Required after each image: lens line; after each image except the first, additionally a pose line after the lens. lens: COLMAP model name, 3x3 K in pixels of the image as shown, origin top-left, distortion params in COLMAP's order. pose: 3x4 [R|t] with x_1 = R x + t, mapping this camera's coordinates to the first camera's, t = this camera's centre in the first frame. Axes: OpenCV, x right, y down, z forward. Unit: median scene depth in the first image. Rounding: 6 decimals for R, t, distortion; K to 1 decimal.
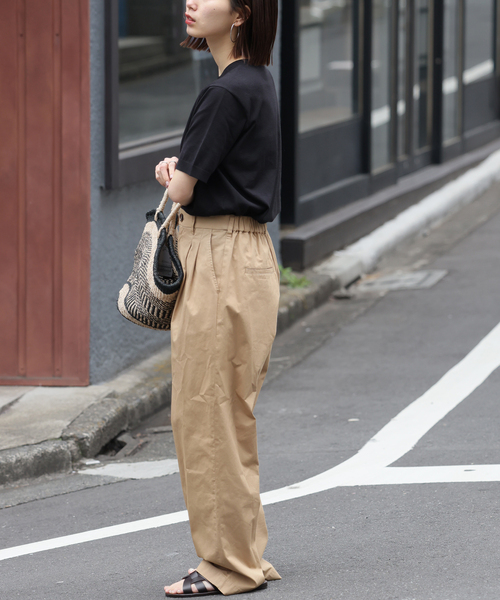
lens RADIAL K [[2656.9, 0, 250.0], [0, 2656.9, 300.0], [0, 0, 1]] dist [-0.076038, 2.066897]
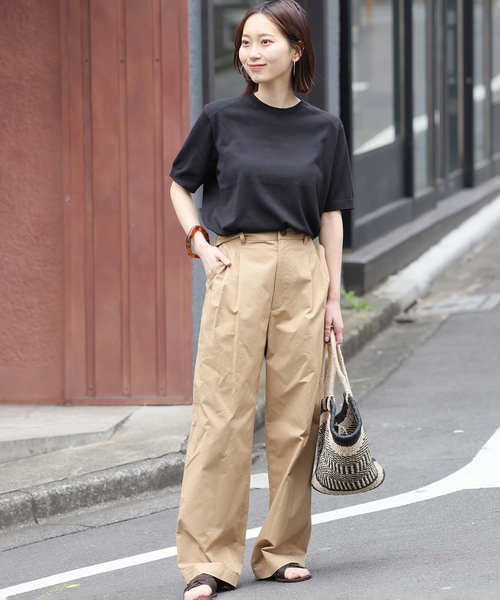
lens RADIAL K [[2873.3, 0, 250.0], [0, 2873.3, 300.0], [0, 0, 1]] dist [-0.076649, -8.152034]
pose [[0.999833, -0.016571, 0.007700, -0.044517], [0.016683, 0.999753, -0.014694, 0.008522], [-0.007454, 0.014820, 0.999862, -0.096644]]
